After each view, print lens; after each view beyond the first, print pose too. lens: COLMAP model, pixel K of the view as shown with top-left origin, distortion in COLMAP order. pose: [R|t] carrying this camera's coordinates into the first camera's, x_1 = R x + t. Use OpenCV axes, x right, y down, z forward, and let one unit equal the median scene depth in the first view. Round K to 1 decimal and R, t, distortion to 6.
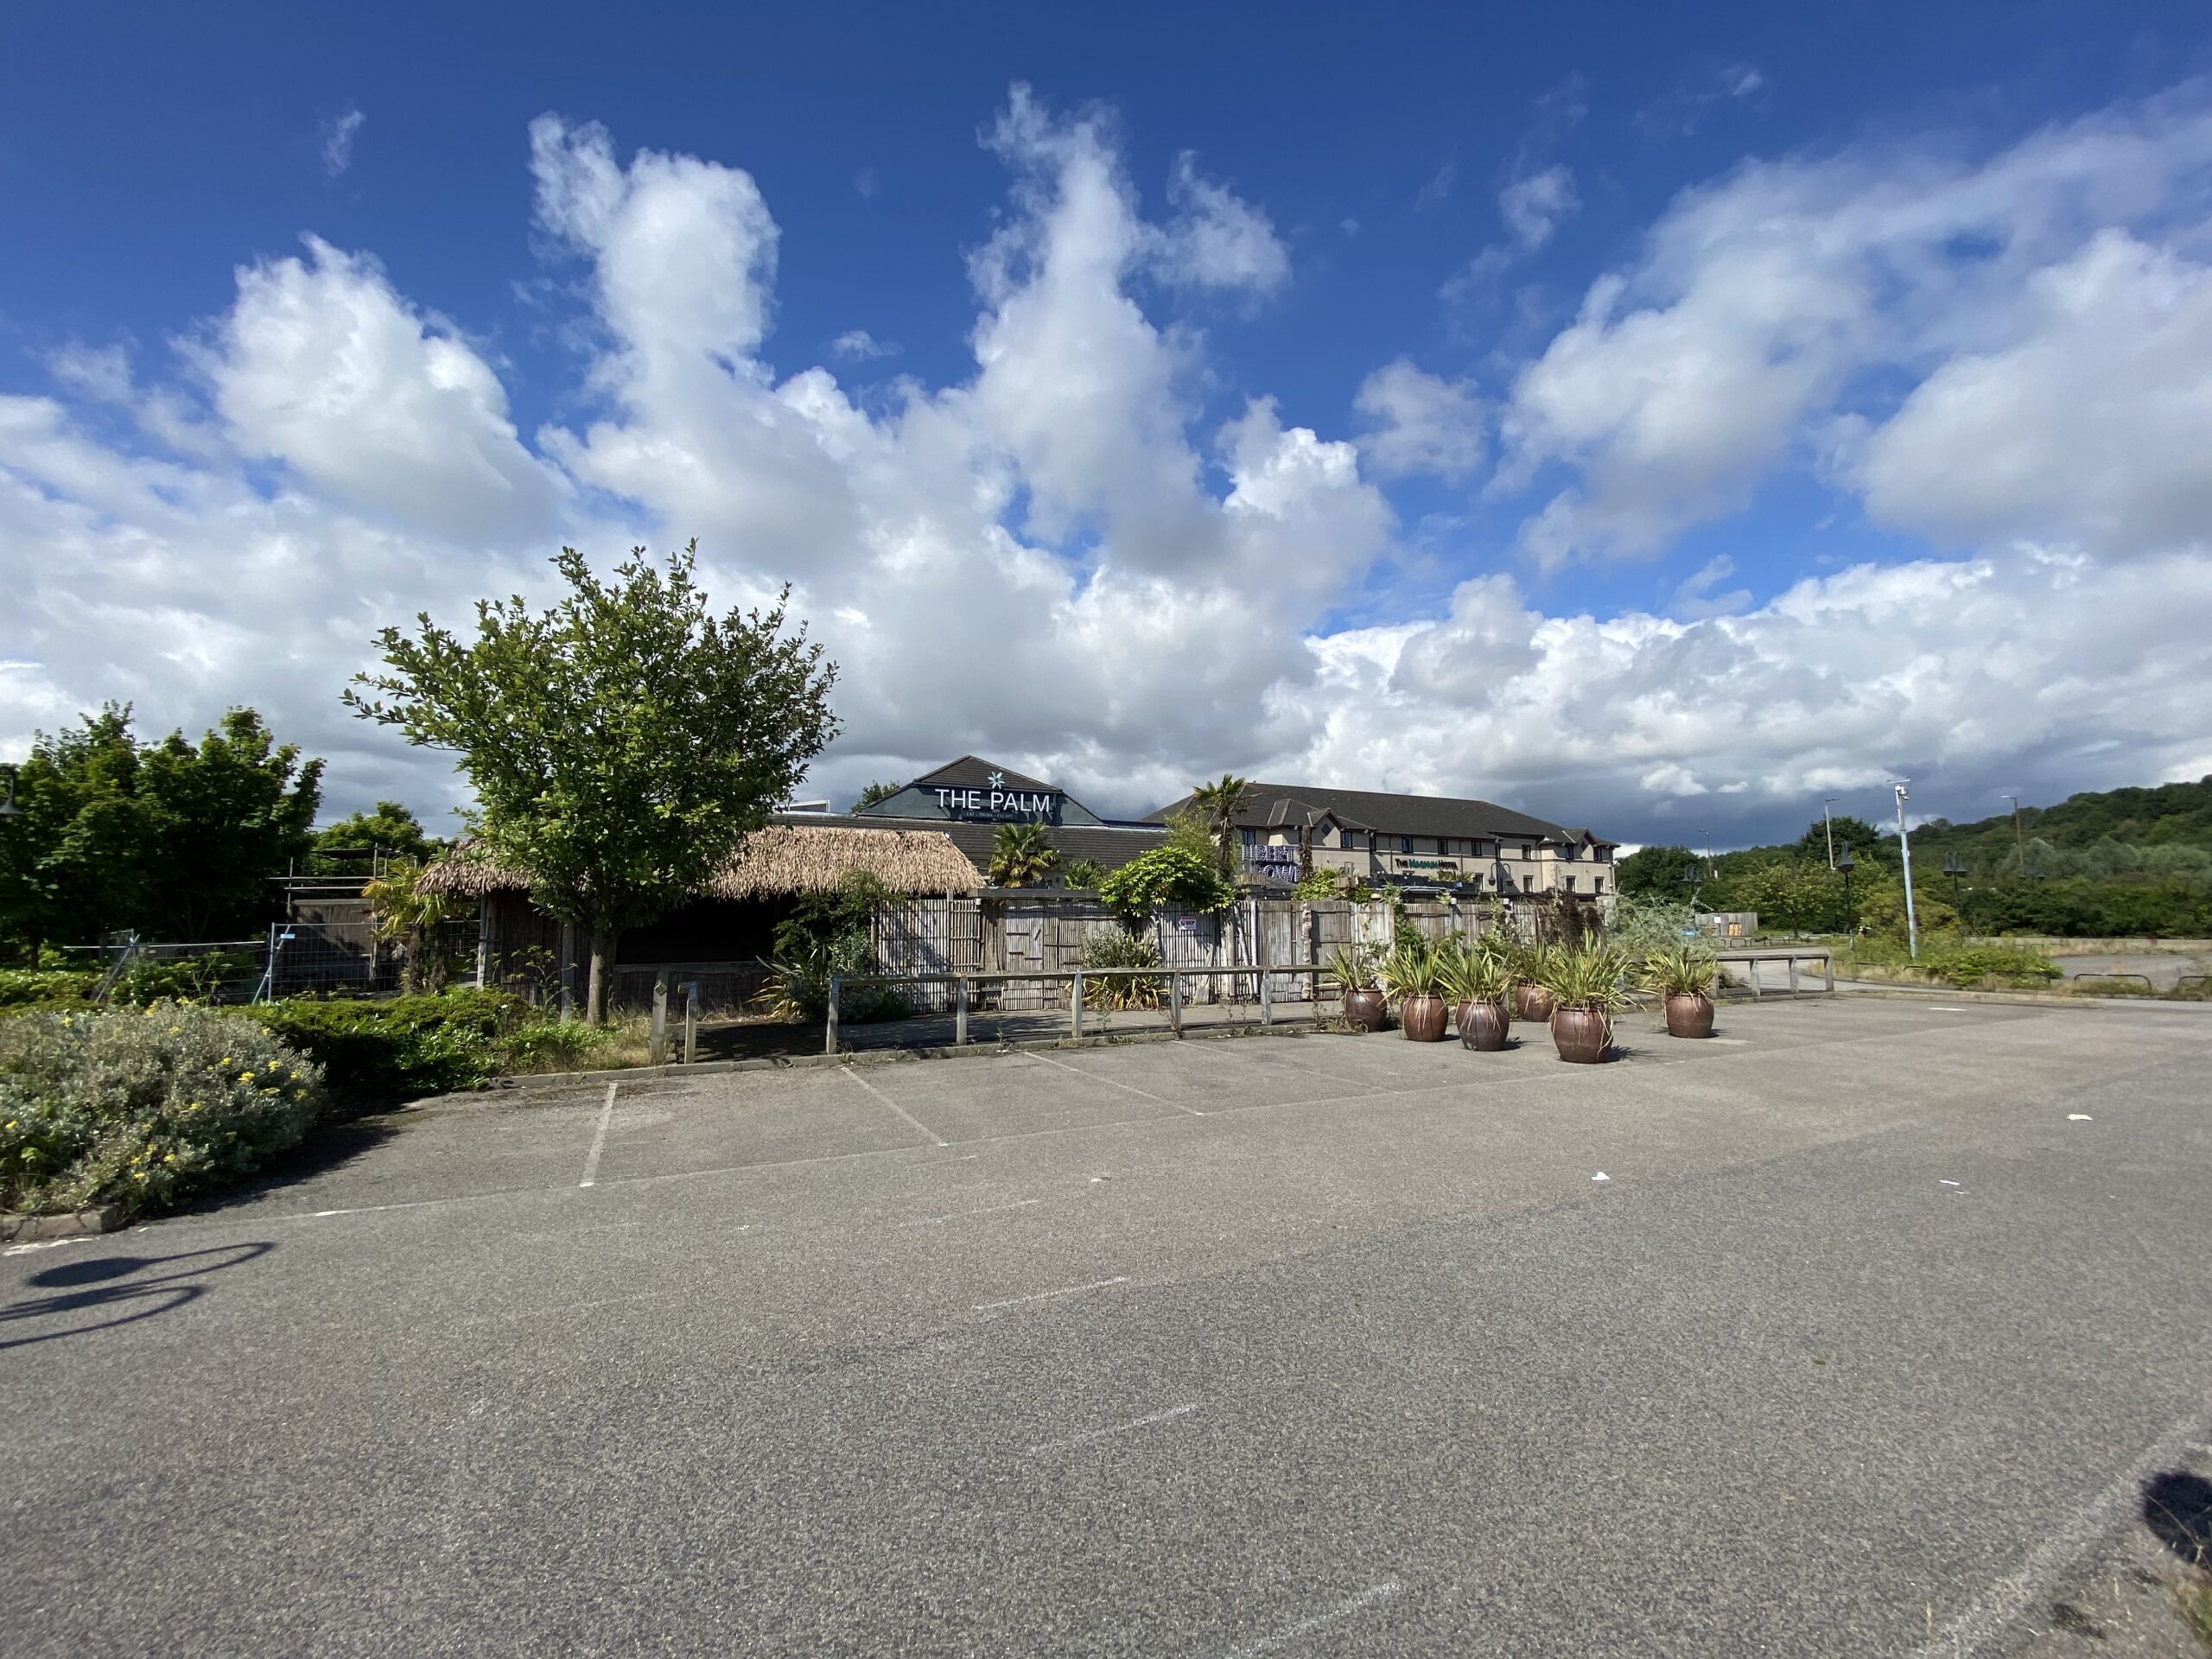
lens RADIAL K [[891.1, 0, 1107.4], [0, 891.1, 830.7], [0, 0, 1]] dist [0.000106, 0.000000]
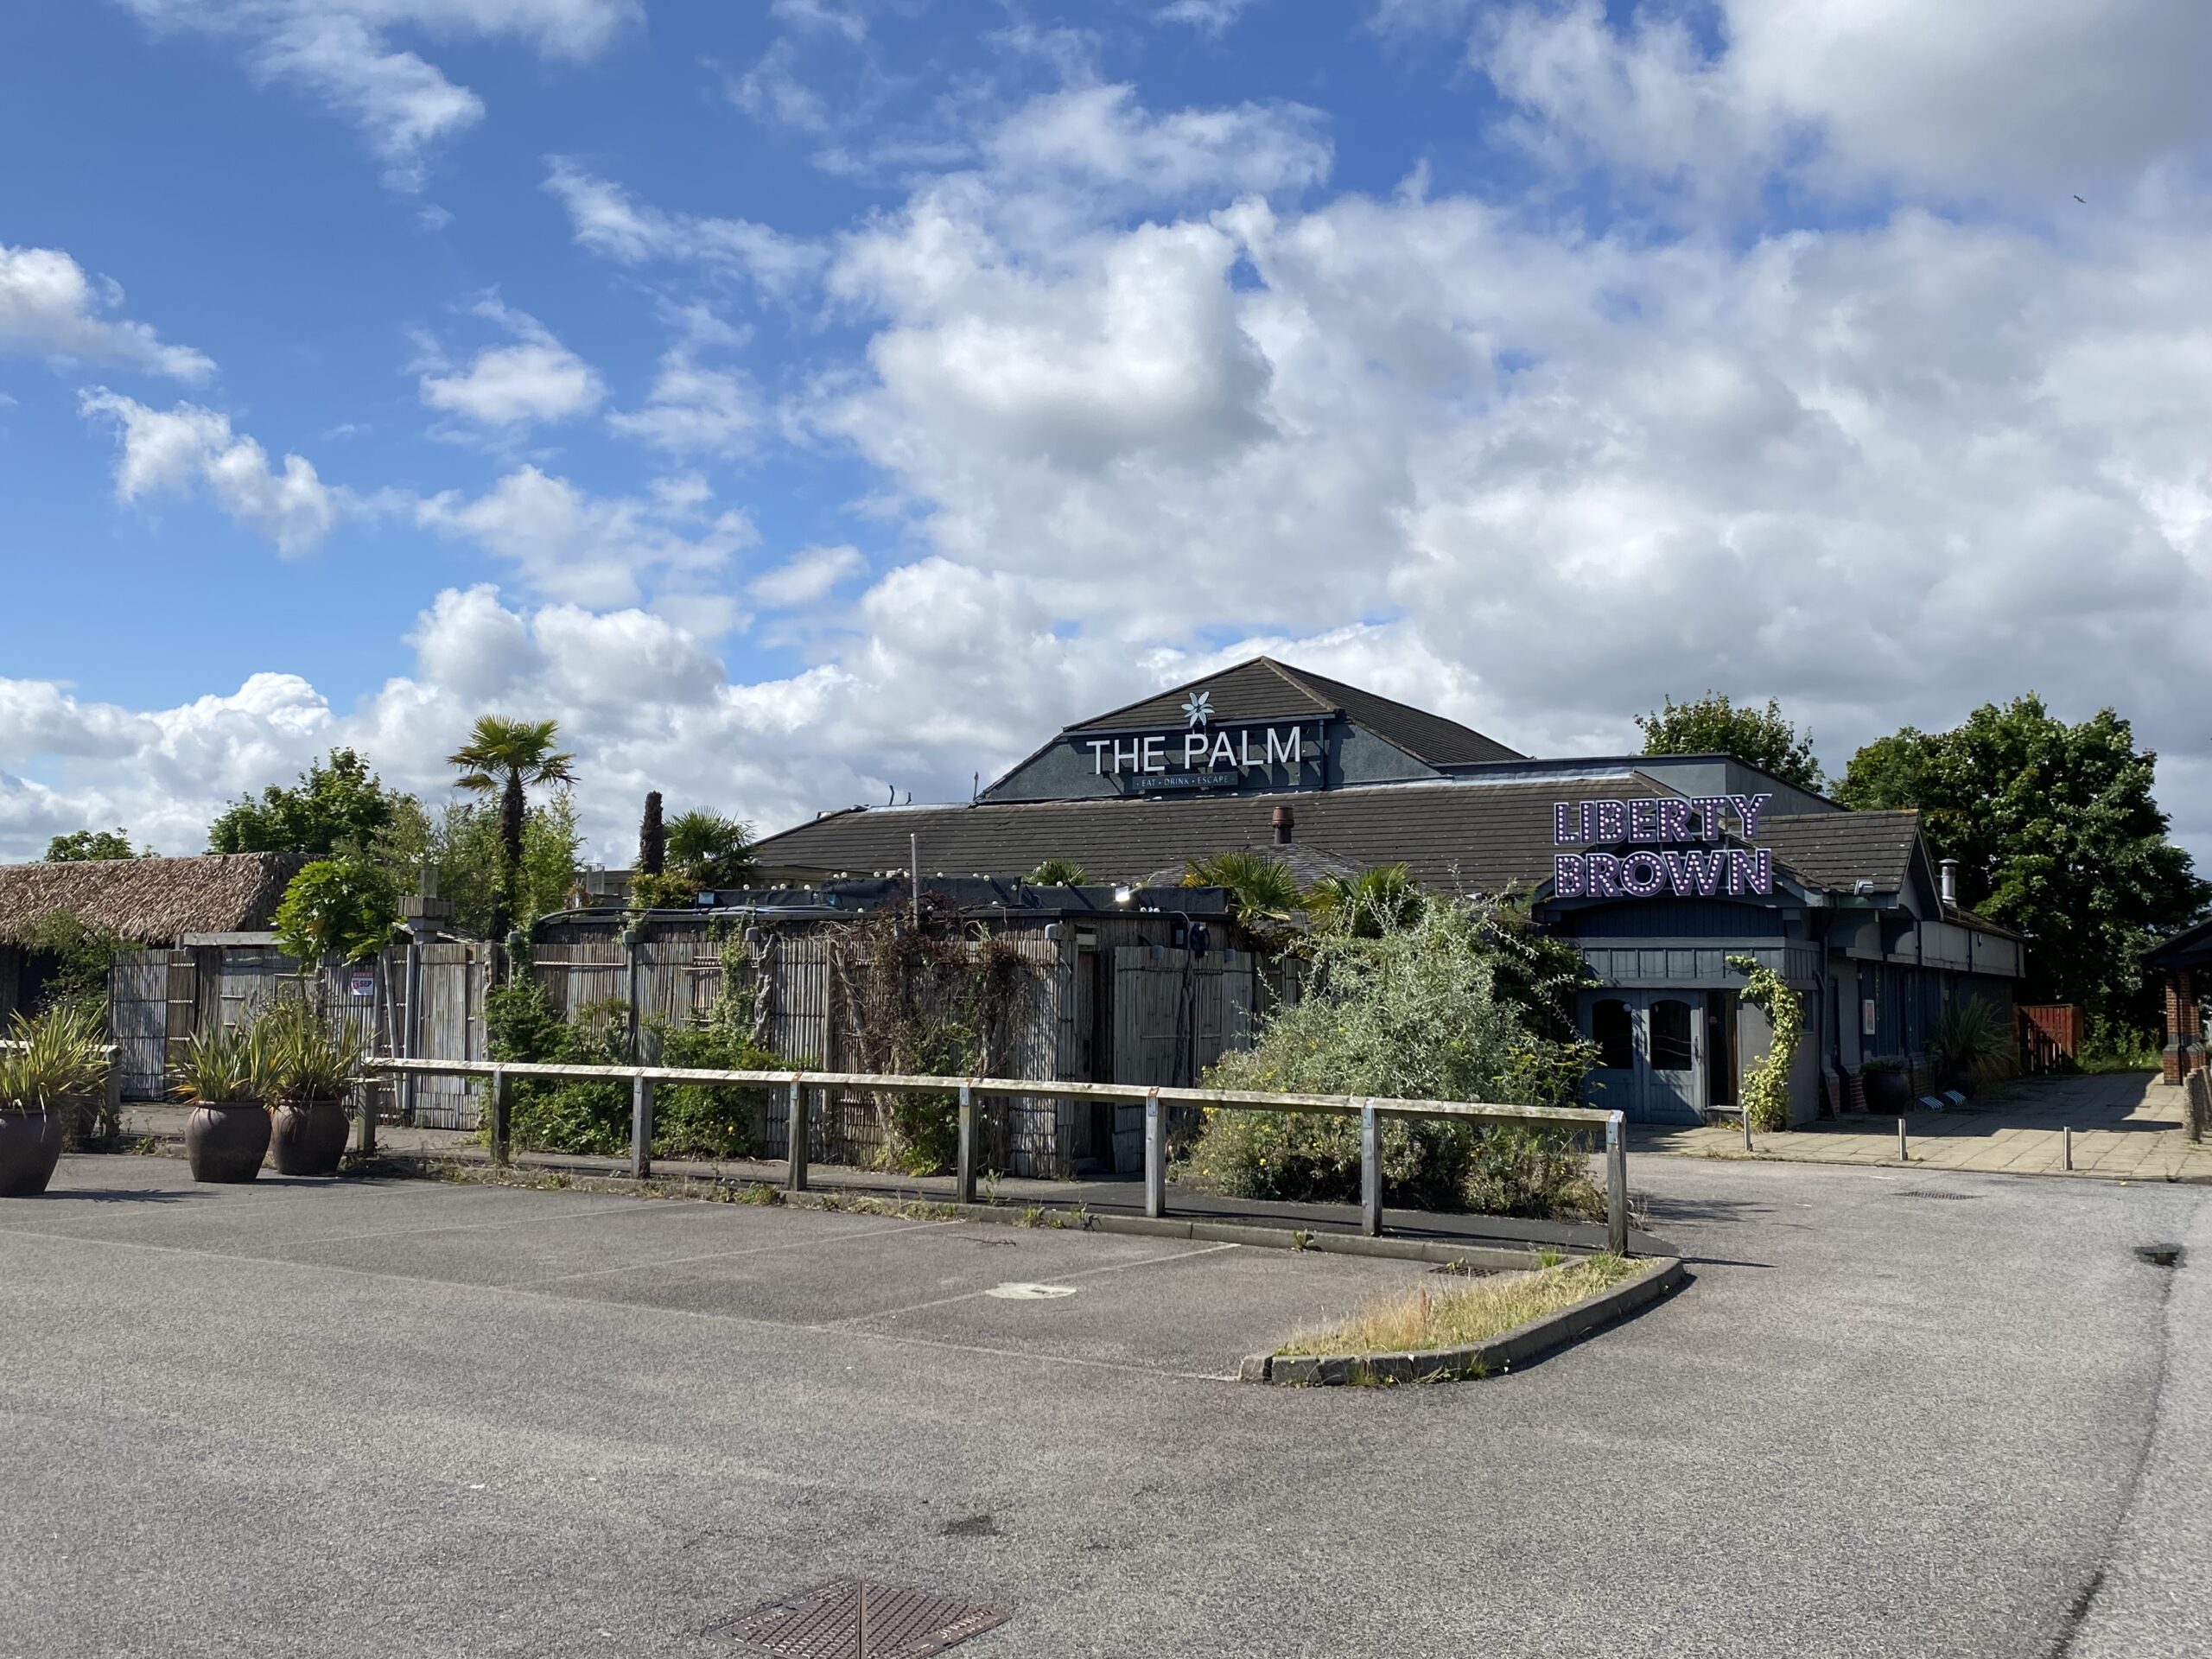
lens RADIAL K [[1983.8, 0, 1106.1], [0, 1983.8, 829.1], [0, 0, 1]] dist [-0.002201, -0.001091]
pose [[0.532791, -0.060312, -0.844095, 0.786956], [0.069527, 0.997205, -0.027367, 0.036893], [0.843386, -0.044106, 0.535495, 0.372892]]
